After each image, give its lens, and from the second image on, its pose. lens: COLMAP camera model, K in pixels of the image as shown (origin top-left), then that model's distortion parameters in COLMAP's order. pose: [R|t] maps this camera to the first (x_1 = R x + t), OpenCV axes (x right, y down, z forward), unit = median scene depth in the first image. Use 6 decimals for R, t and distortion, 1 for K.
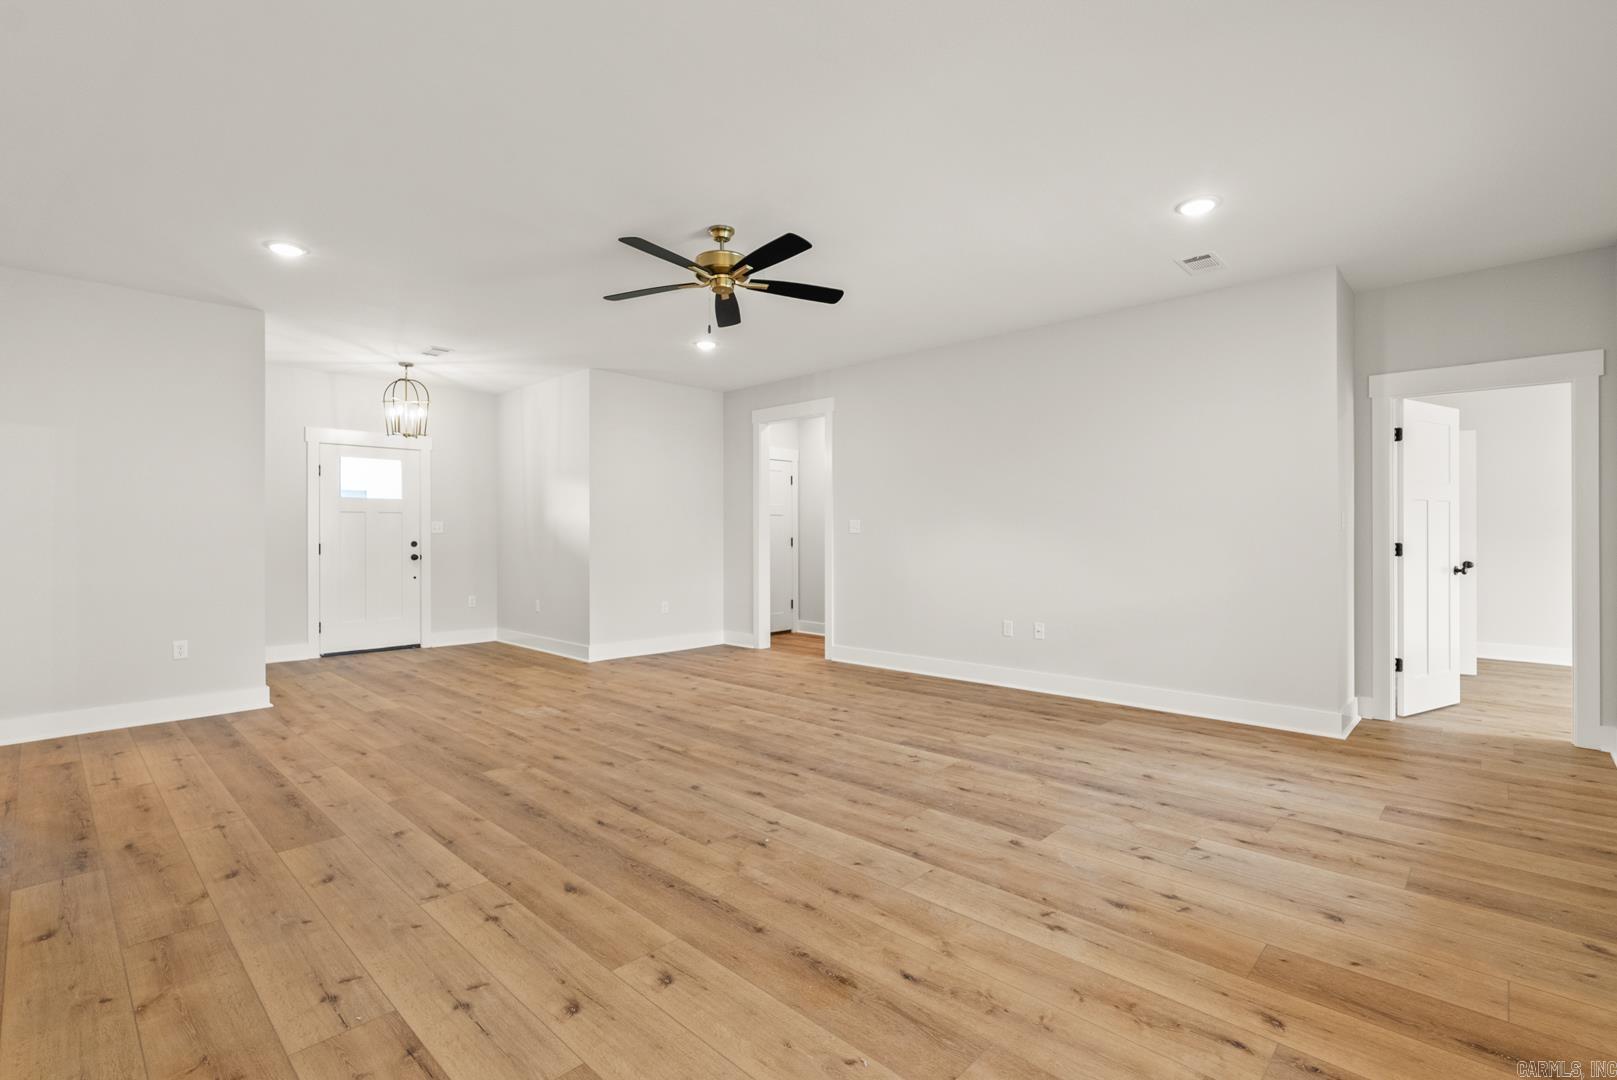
lens RADIAL K [[742.6, 0, 813.3], [0, 742.6, 537.6], [0, 0, 1]] dist [-0.013118, 0.000442]
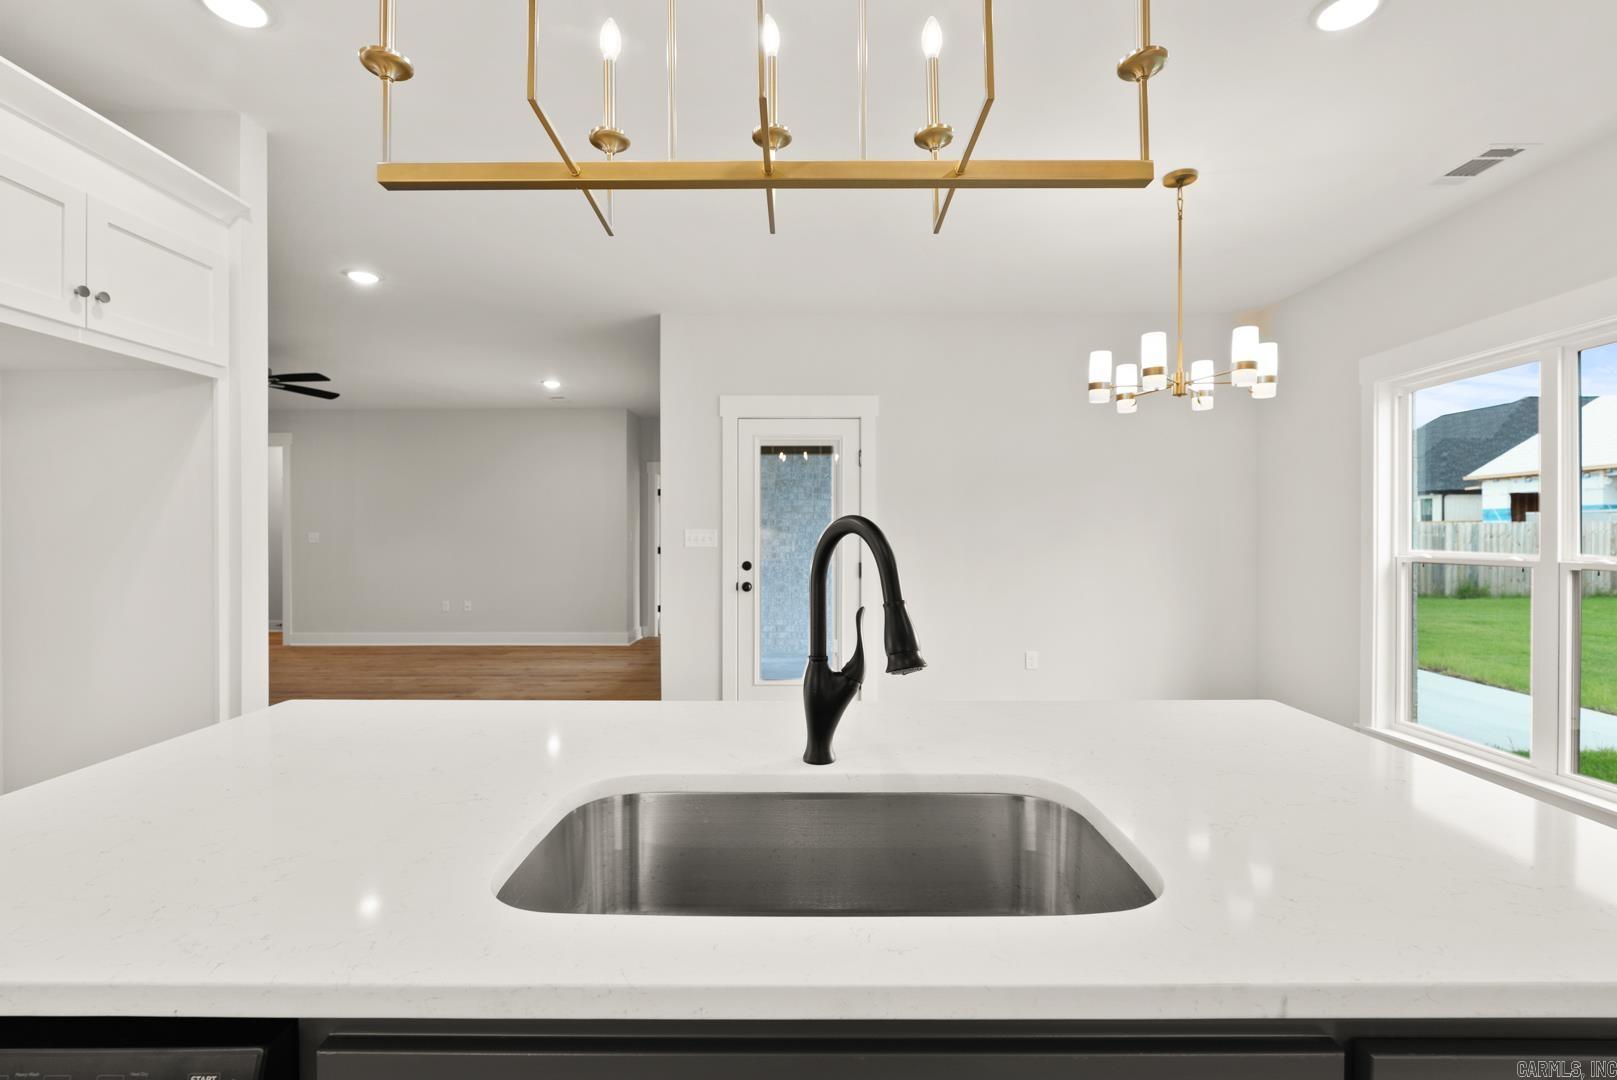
lens RADIAL K [[717.7, 0, 810.4], [0, 717.7, 537.6], [0, 0, 1]] dist [-0.009945, 0.002744]
pose [[0.734105, -0.000491, 0.679036, -0.146861], [0.004002, 0.999985, -0.003604, -0.006915], [-0.679024, 0.005363, 0.734096, -0.463436]]
